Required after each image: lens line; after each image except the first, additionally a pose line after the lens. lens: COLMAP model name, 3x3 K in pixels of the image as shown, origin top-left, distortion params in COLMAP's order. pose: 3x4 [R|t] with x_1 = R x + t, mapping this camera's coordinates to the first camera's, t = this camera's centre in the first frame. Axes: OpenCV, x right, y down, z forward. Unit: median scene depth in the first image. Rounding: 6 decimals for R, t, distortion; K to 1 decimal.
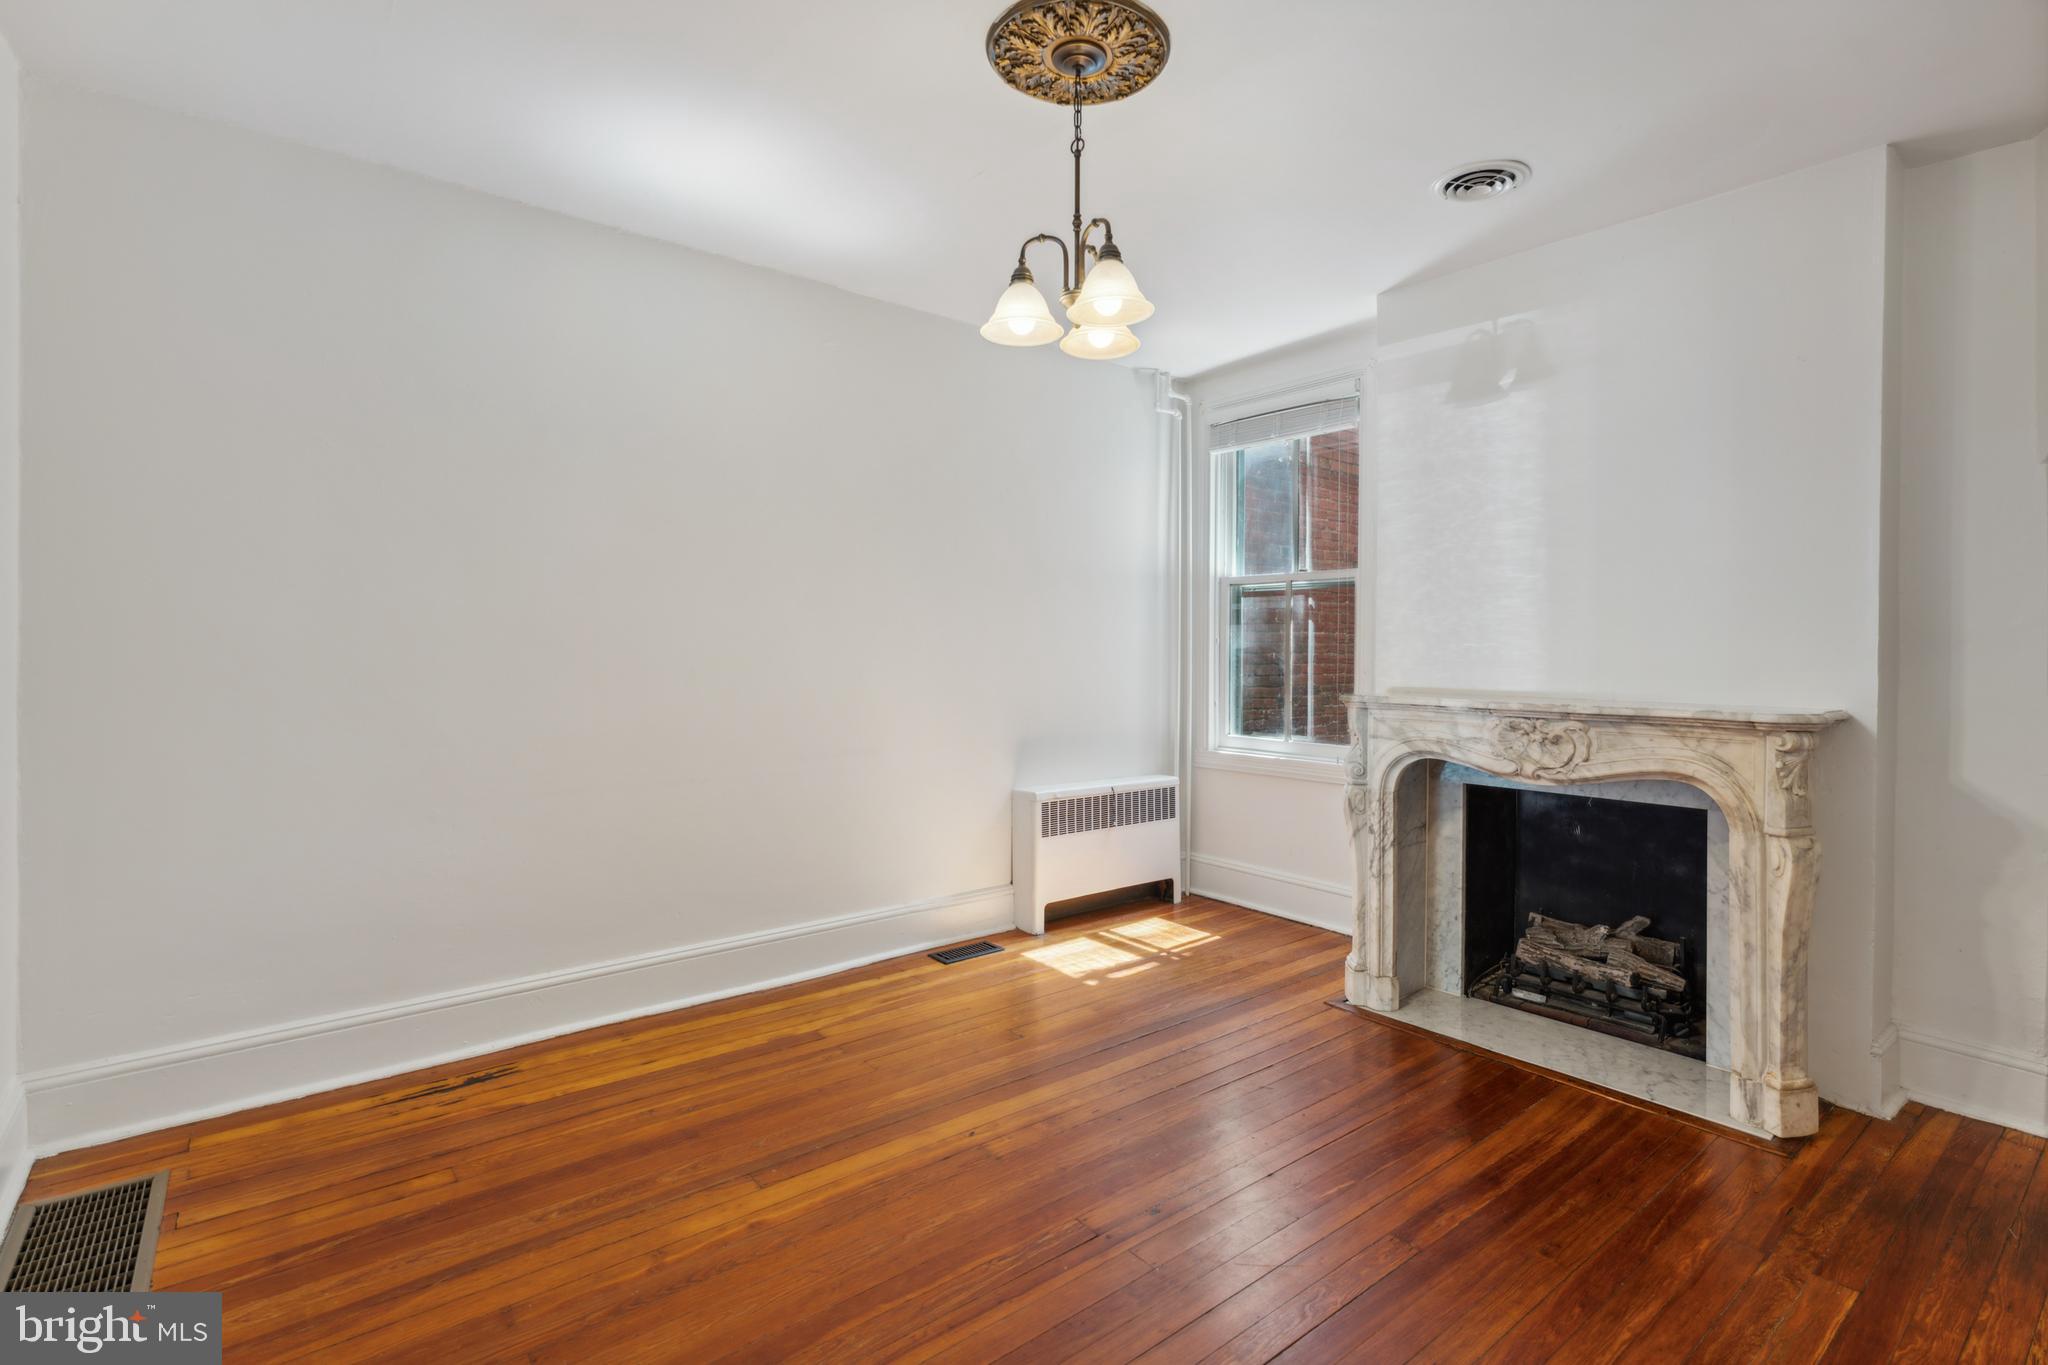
lens RADIAL K [[968.6, 0, 1024.4], [0, 968.6, 658.5], [0, 0, 1]] dist [-0.000909, -0.000648]
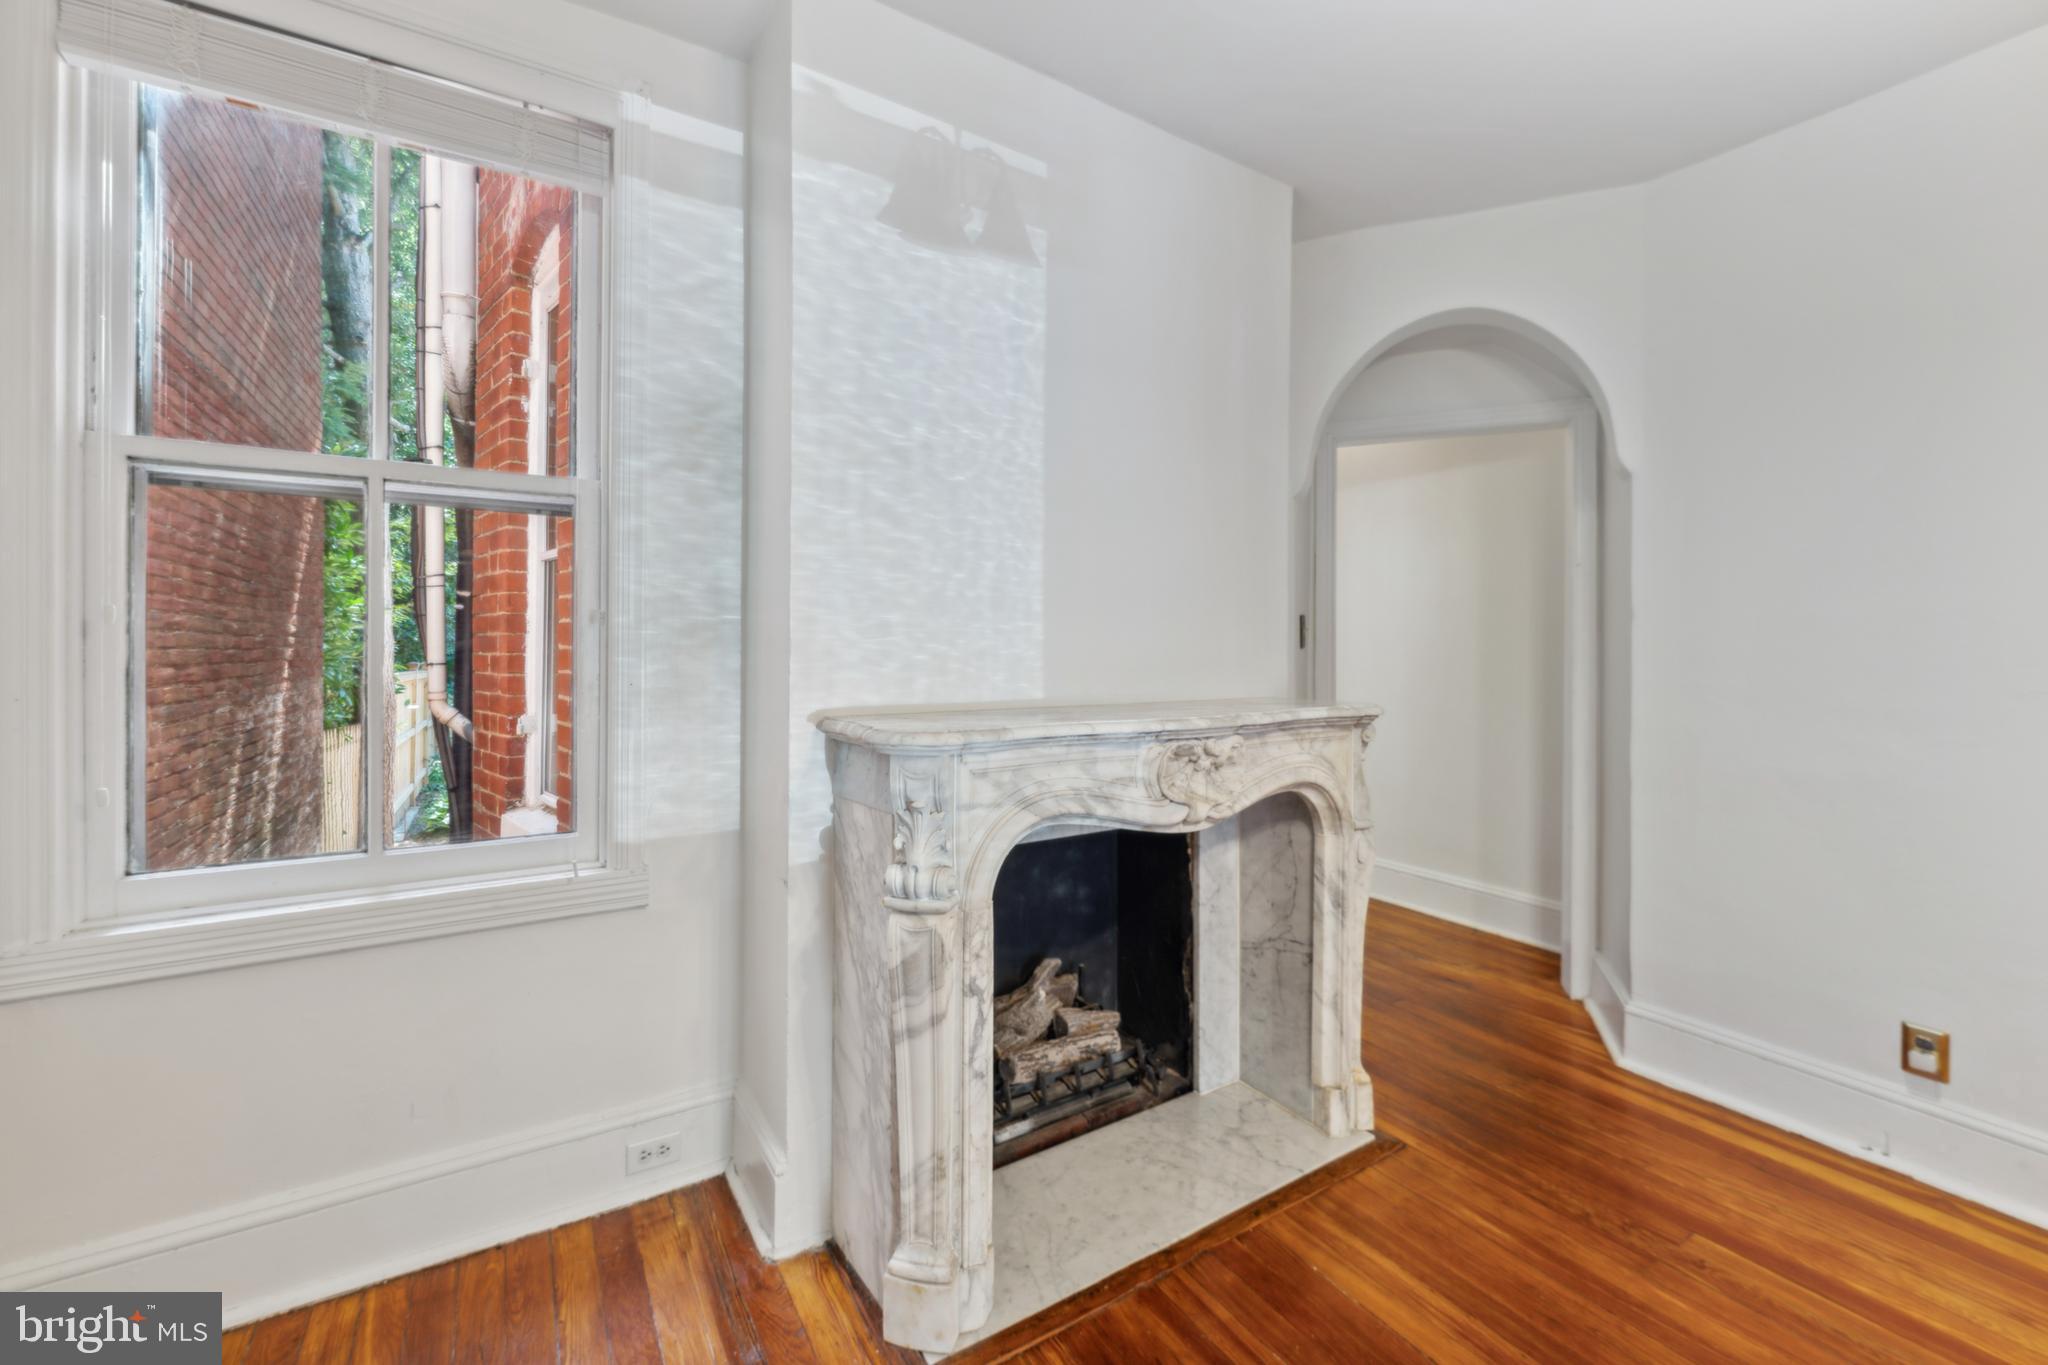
lens RADIAL K [[817.7, 0, 1033.8], [0, 817.7, 669.7], [0, 0, 1]] dist [-0.006389, -0.000059]
pose [[0.109092, -0.027336, 0.993656, -0.064261], [0.007859, 0.999614, 0.026638, -0.002672], [-0.994001, 0.004903, 0.109264, 1.024475]]
